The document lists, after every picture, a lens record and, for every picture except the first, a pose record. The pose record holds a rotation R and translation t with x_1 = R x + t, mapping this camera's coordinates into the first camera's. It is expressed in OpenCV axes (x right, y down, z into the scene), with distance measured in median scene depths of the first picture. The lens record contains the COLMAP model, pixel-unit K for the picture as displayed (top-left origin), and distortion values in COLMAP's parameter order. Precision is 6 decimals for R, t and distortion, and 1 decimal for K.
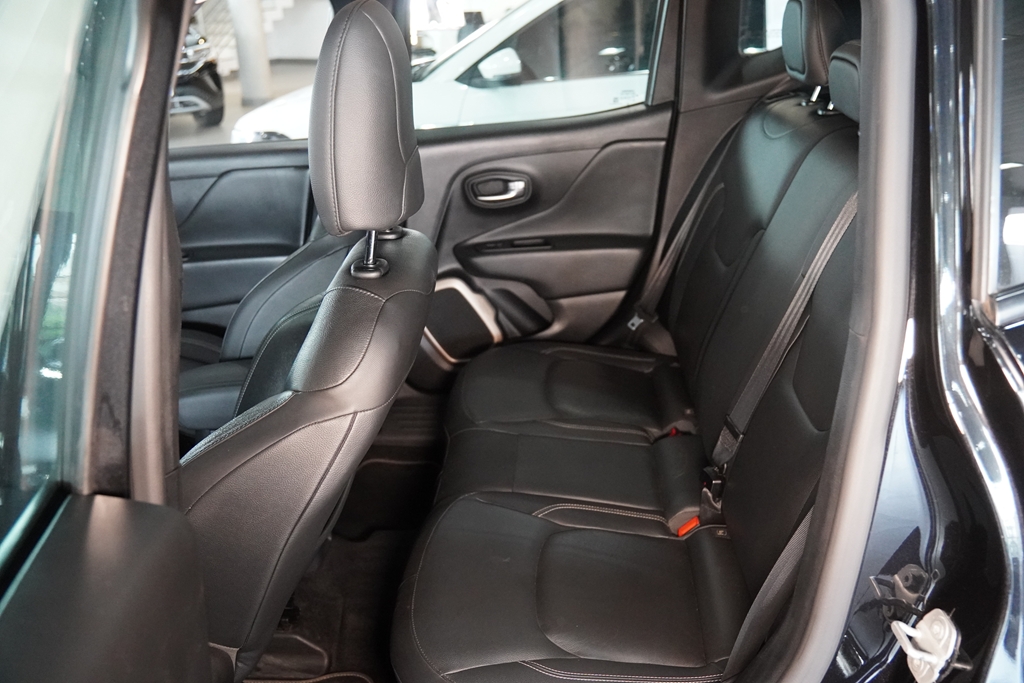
lens RADIAL K [[960.7, 0, 512.0], [0, 960.7, 341.5], [0, 0, 1]] dist [-0.009444, -0.001164]
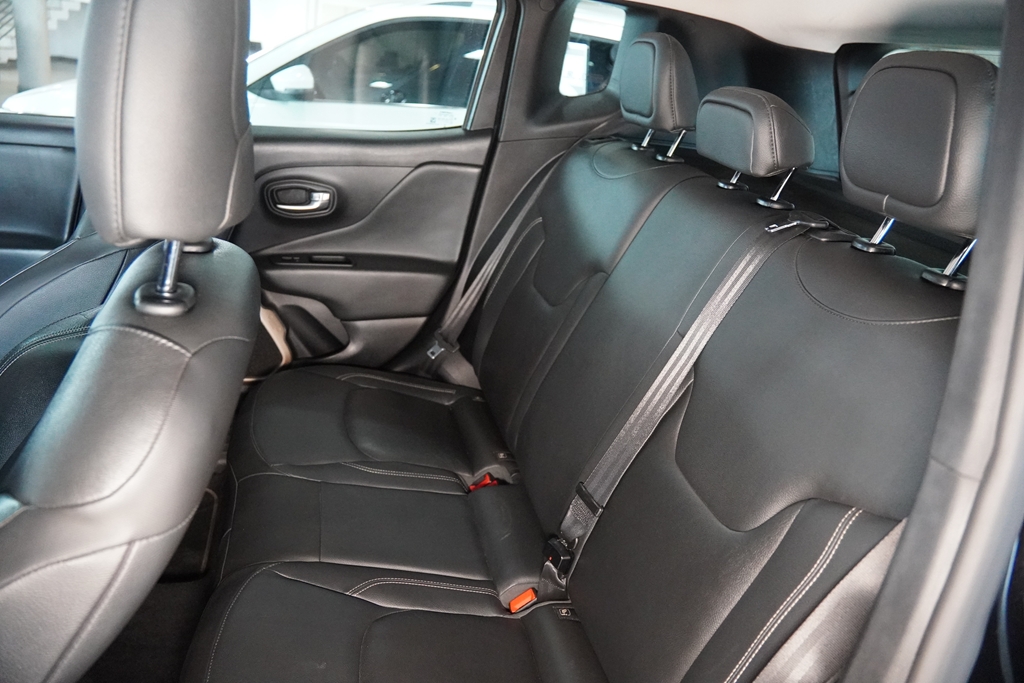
lens RADIAL K [[780.6, 0, 512.0], [0, 780.6, 341.5], [0, 0, 1]] dist [-0.138863, 0.104657]
pose [[0.947779, 0.059459, 0.313337, -0.047033], [-0.061401, 0.998106, -0.003677, -0.032676], [-0.312962, -0.015755, 0.949635, 0.242620]]
